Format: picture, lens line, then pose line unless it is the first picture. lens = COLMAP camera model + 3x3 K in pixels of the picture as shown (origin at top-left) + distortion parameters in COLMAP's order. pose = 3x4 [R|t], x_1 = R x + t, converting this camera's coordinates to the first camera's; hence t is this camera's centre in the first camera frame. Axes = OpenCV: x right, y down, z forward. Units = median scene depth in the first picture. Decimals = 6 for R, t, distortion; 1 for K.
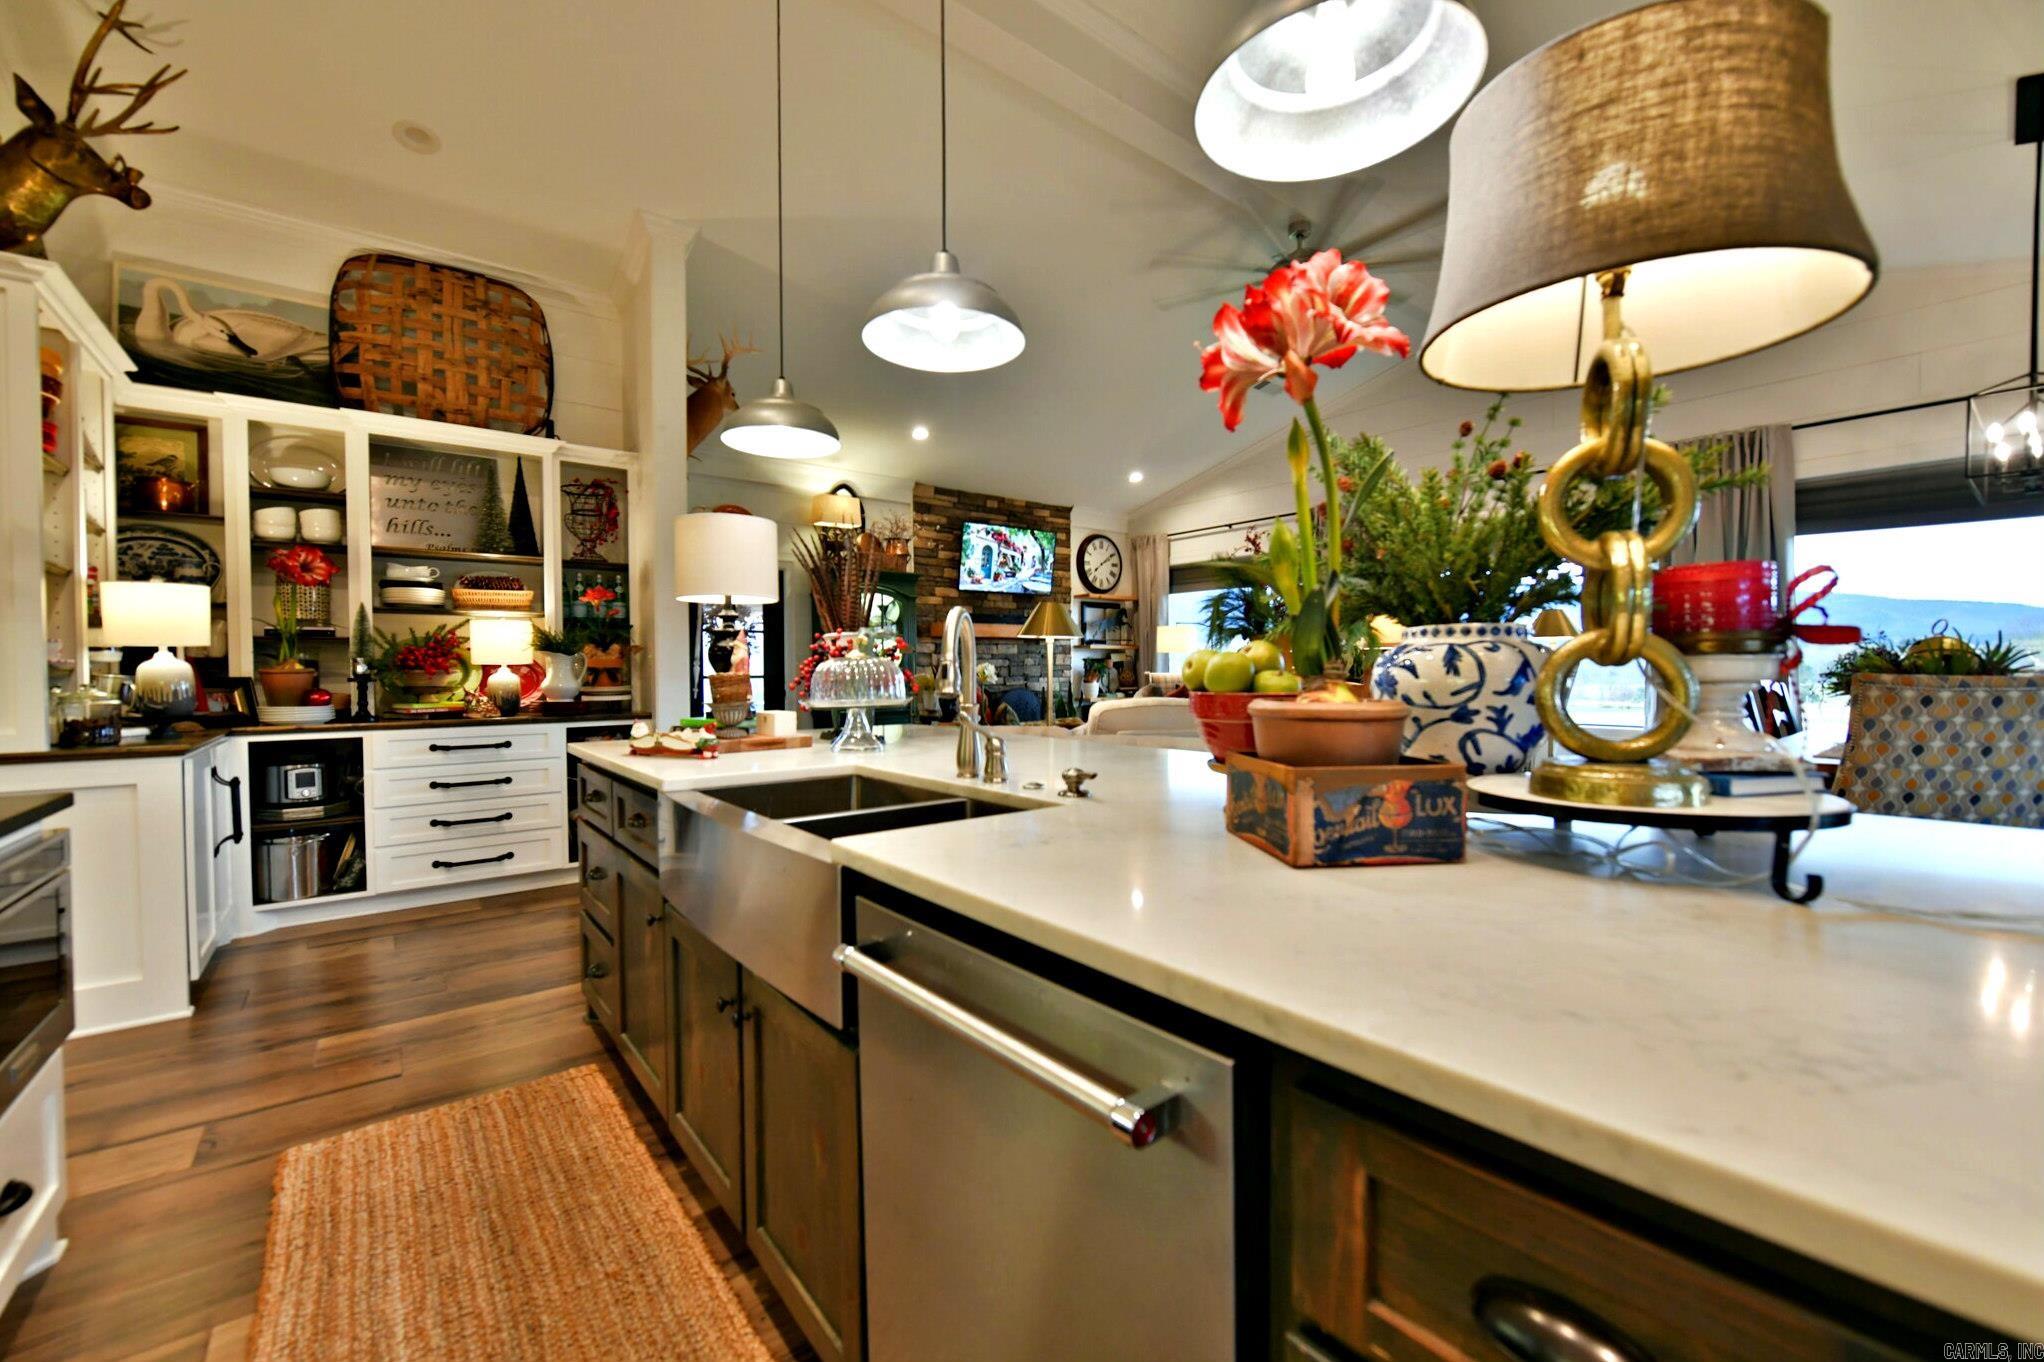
lens RADIAL K [[813.0, 0, 1022.0], [0, 813.0, 681.0], [0, 0, 1]] dist [-0.008794, 0.000249]
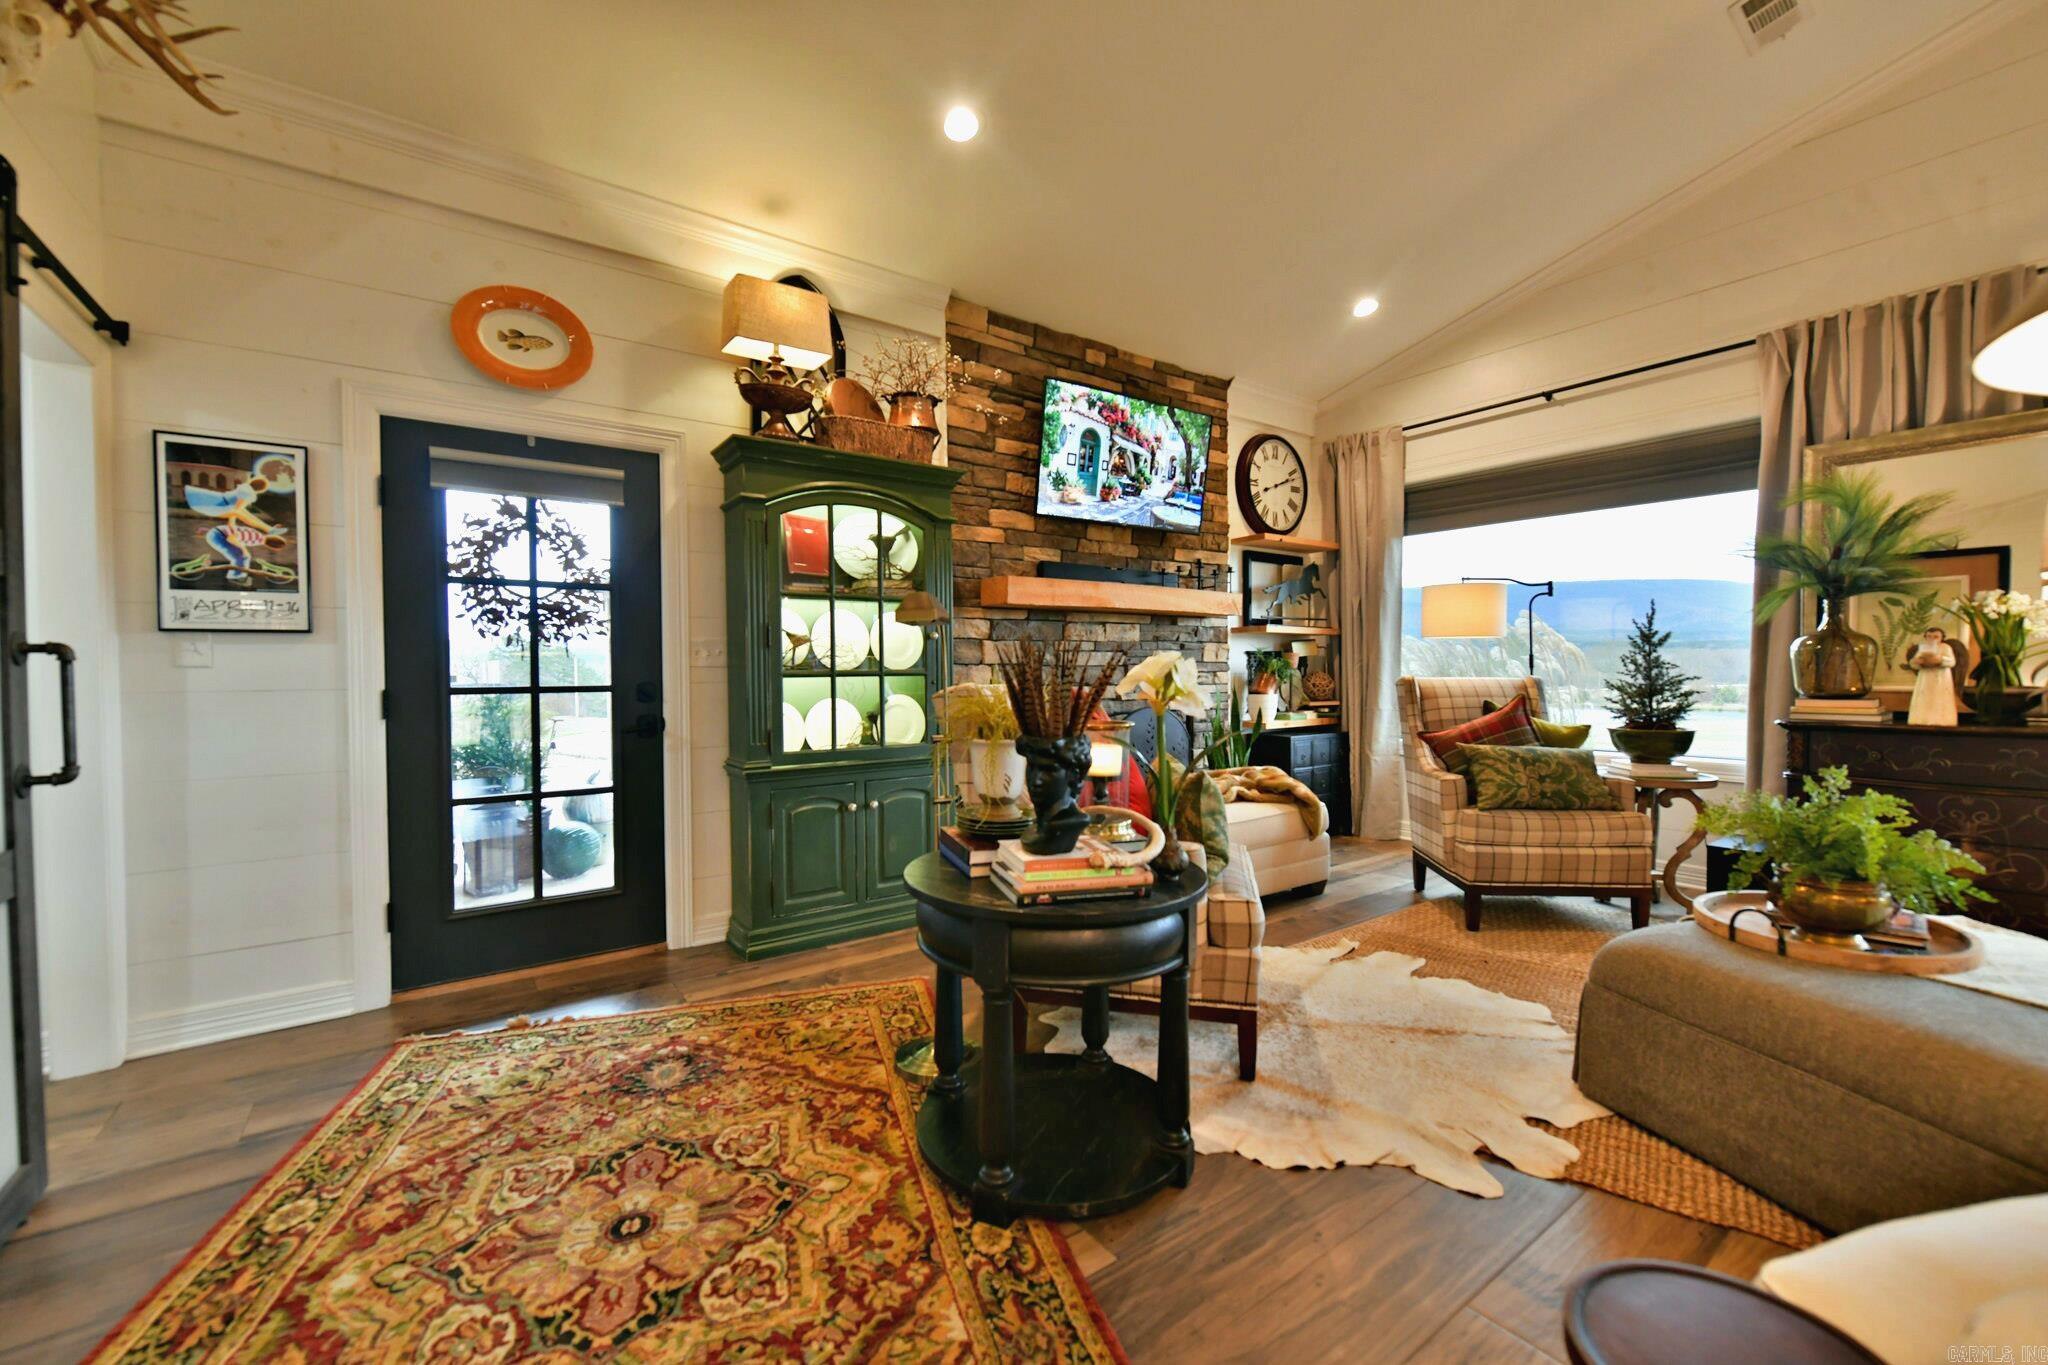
lens RADIAL K [[814.6, 0, 1024.0], [0, 814.6, 682.5], [0, 0, 1]] dist [-0.008794, 0.000249]
pose [[0.998968, -0.001755, -0.045383, -0.060212], [0.001808, 0.999998, 0.001115, -0.007447], [0.045381, -0.001195, 0.998969, 0.474520]]
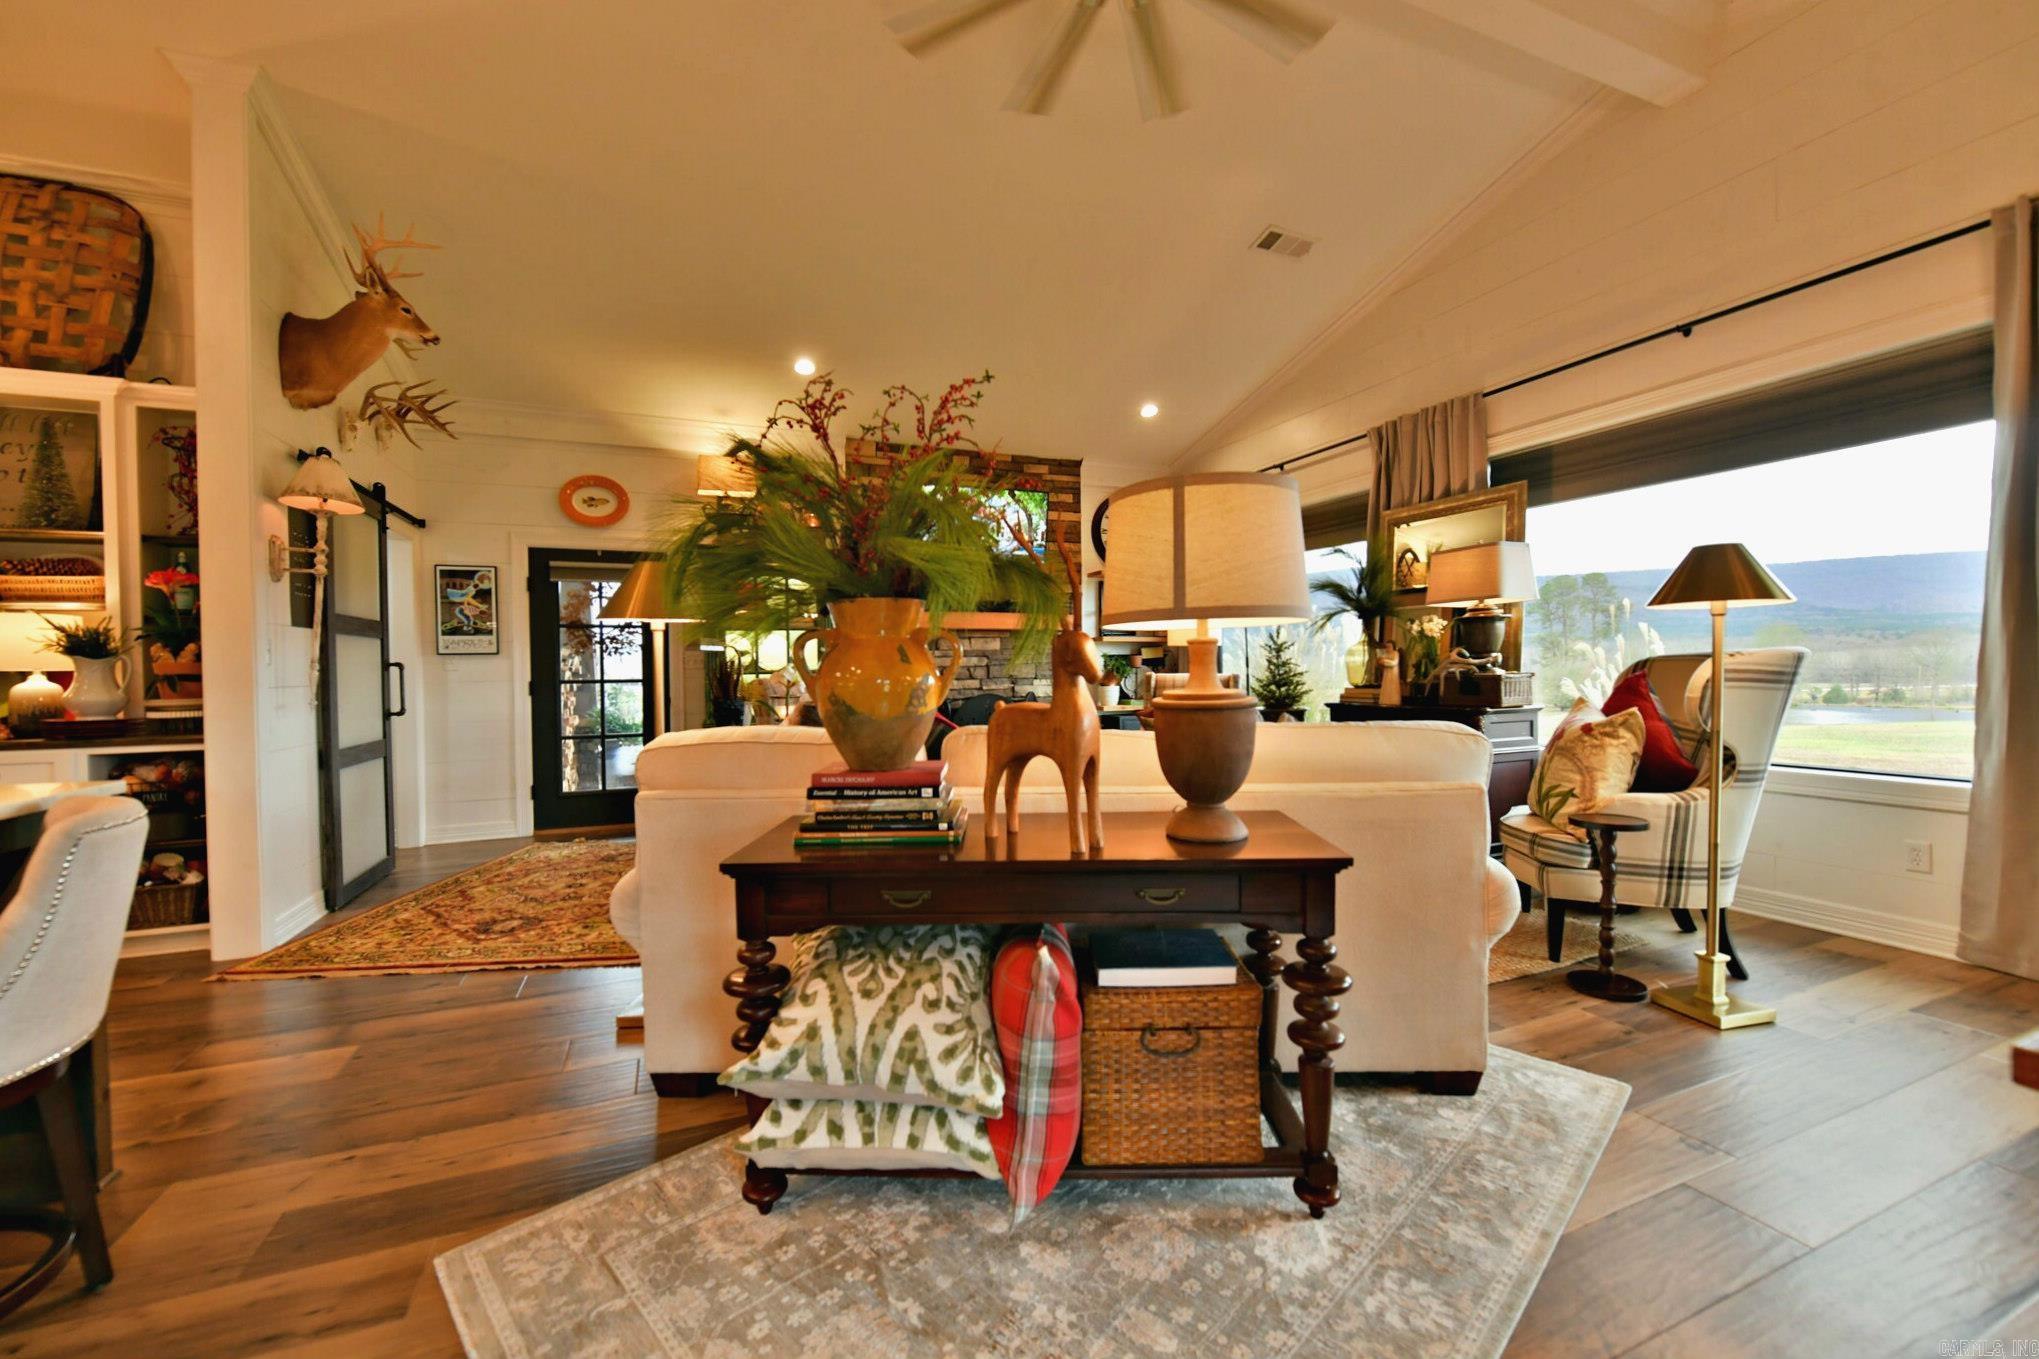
lens RADIAL K [[811.0, 0, 1019.5], [0, 811.0, 679.5], [0, 0, 1]] dist [-0.008794, 0.000249]
pose [[0.961584, -0.001672, -0.274507, 0.235988], [0.002102, 0.999997, 0.001272, -0.005857], [0.274504, -0.001800, 0.961584, 0.260093]]
